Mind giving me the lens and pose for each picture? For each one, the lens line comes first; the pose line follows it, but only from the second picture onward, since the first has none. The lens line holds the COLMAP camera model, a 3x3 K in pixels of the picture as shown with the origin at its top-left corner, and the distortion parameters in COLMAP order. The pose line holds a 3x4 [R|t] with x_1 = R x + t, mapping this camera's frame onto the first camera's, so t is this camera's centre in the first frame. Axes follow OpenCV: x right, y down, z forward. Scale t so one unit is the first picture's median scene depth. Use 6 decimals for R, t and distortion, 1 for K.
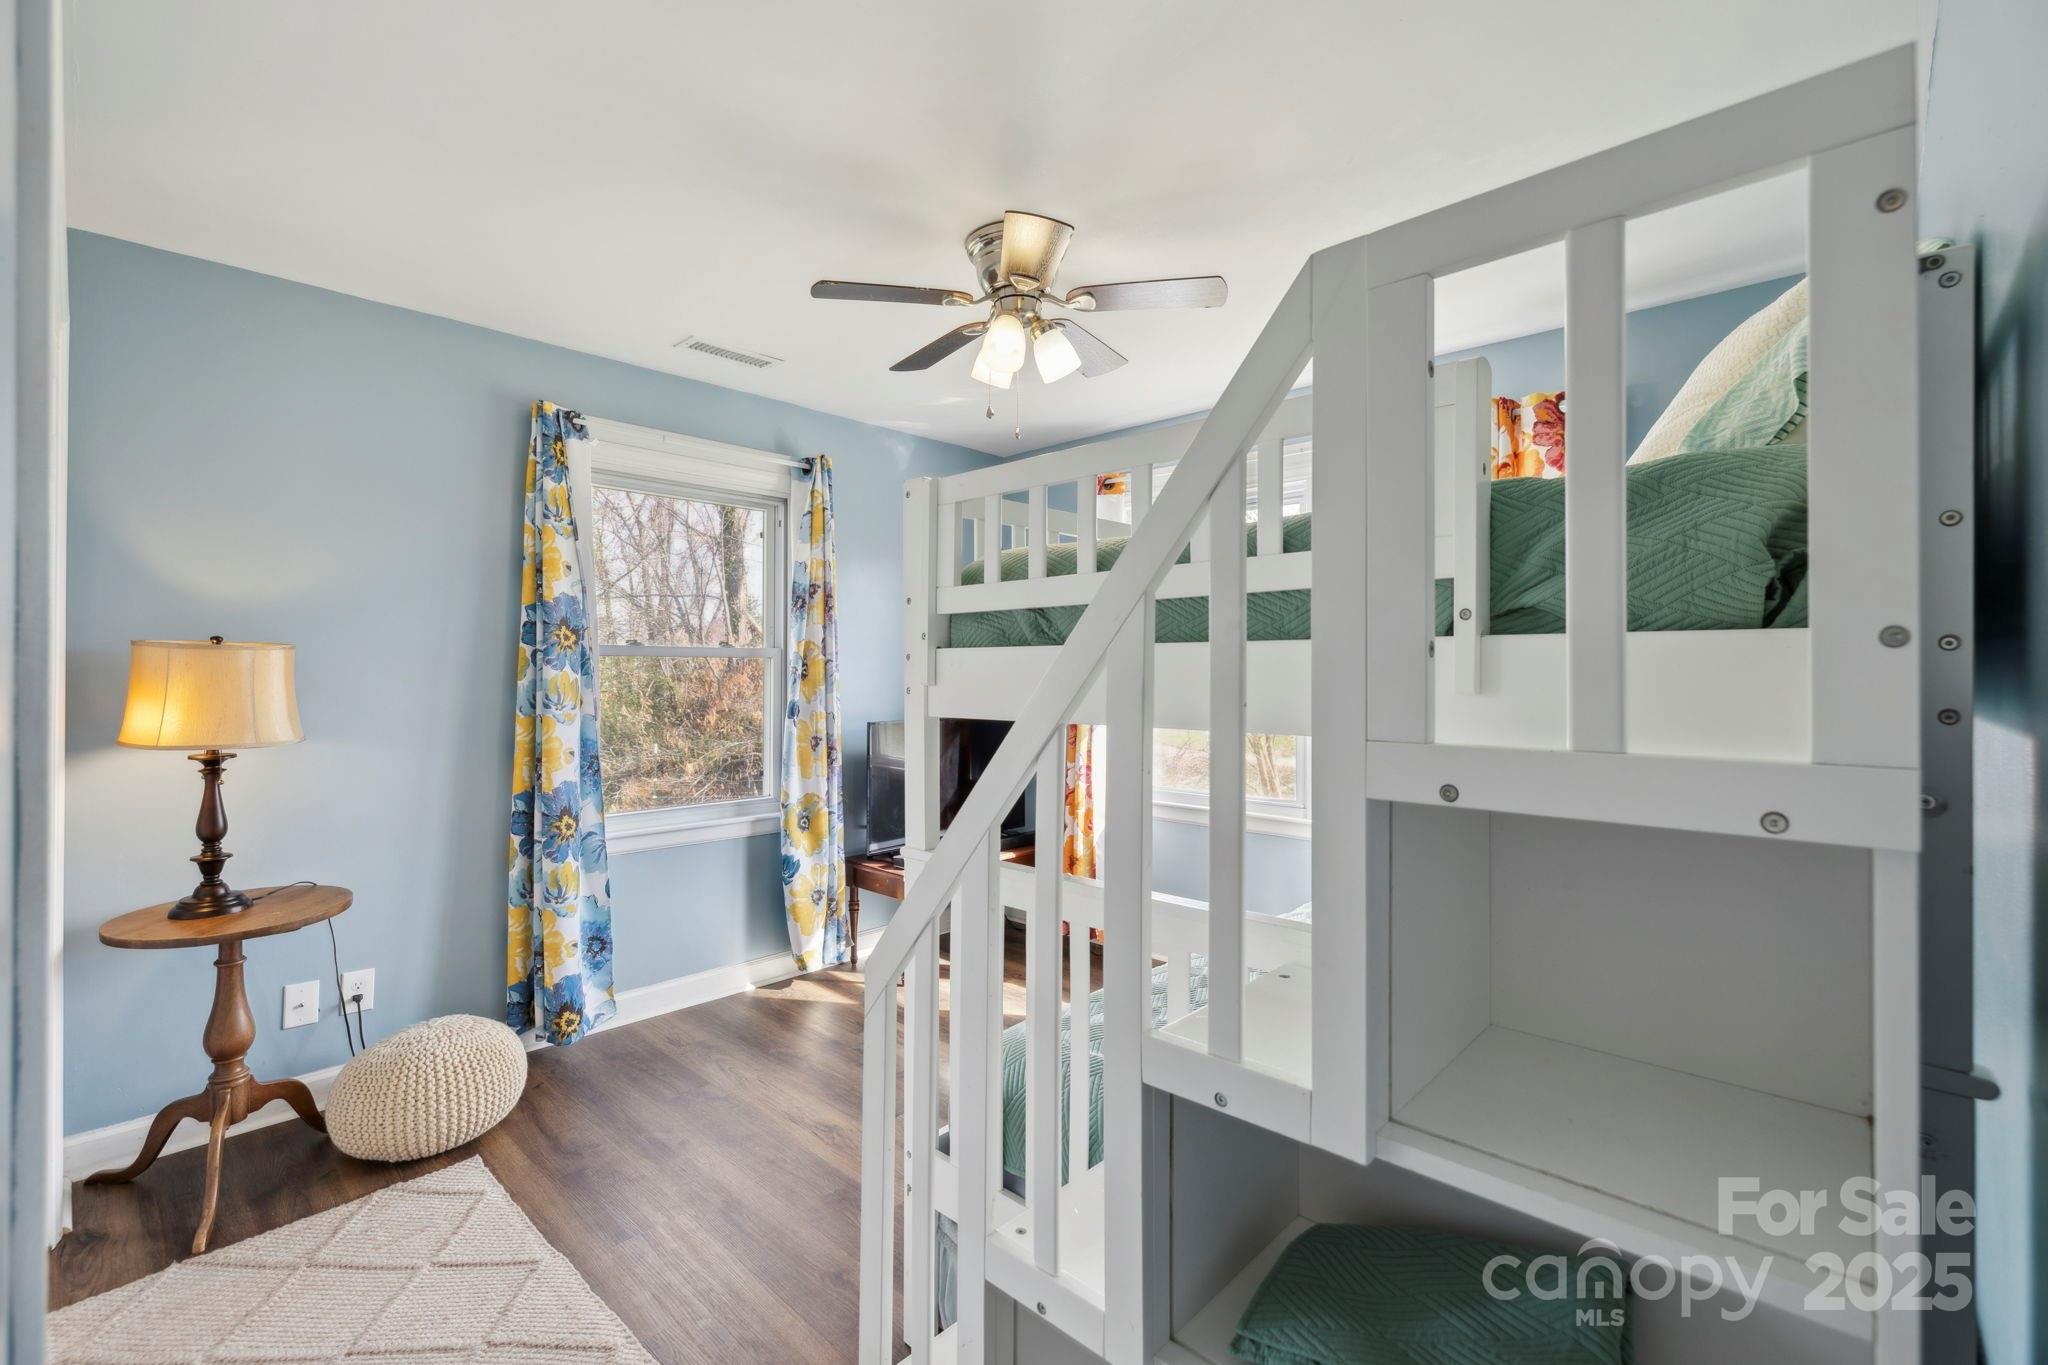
lens RADIAL K [[884.2, 0, 1013.7], [0, 884.2, 672.7], [0, 0, 1]] dist [-0.002680, -0.000047]
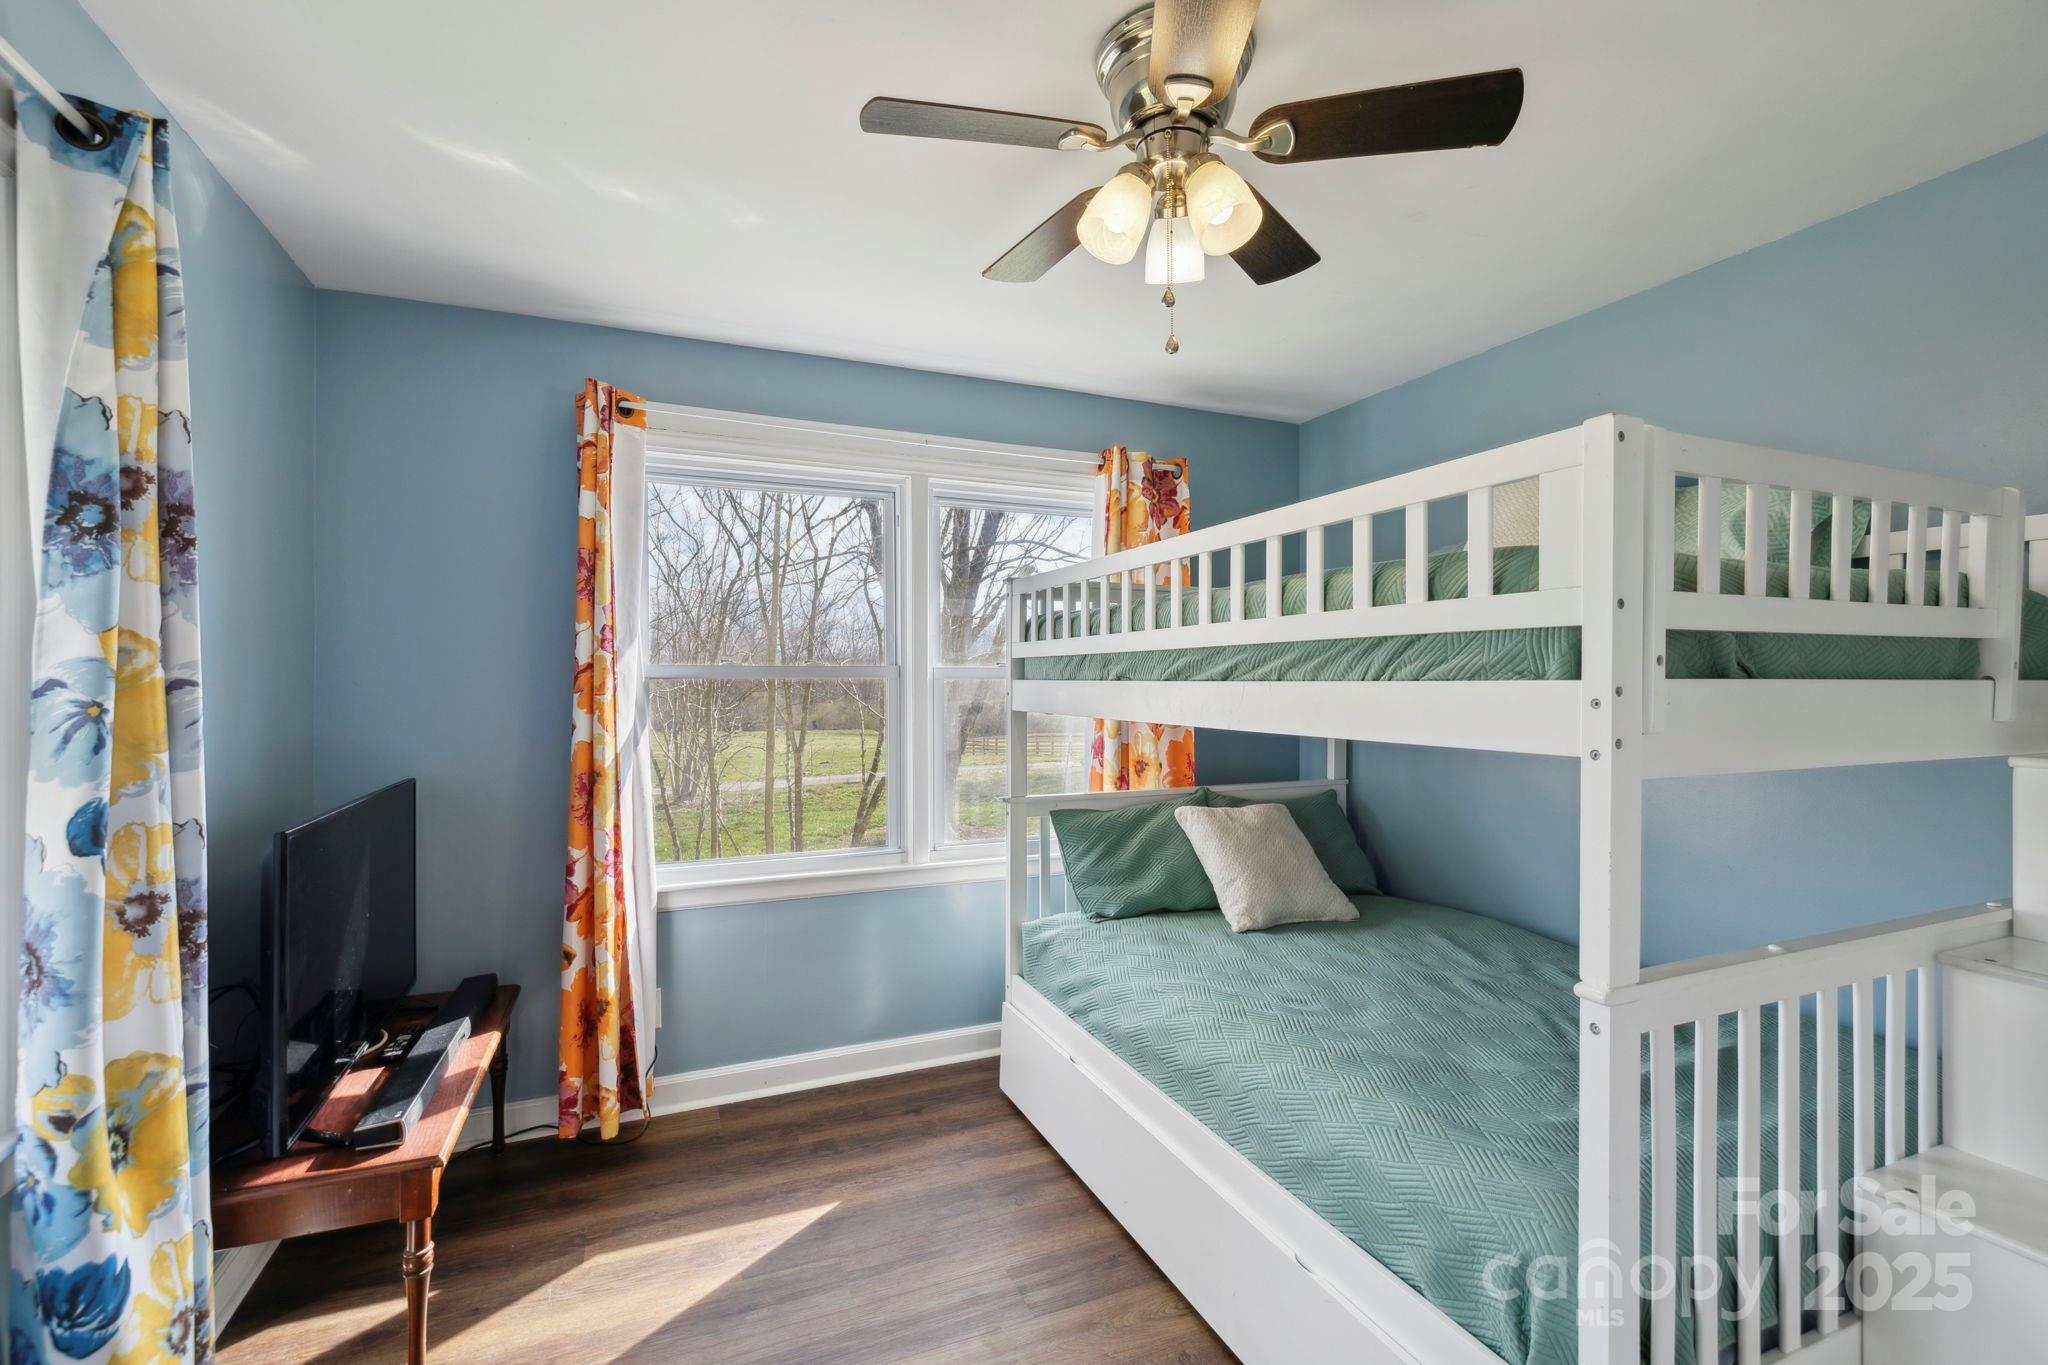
lens RADIAL K [[884.2, 0, 1013.2], [0, 884.2, 686.3], [0, 0, 1]] dist [-0.002680, -0.000047]
pose [[0.404134, -0.004308, 0.914690, -0.407736], [0.004493, 0.999986, 0.002725, -0.011849], [-0.914689, 0.003008, 0.404148, 0.531415]]
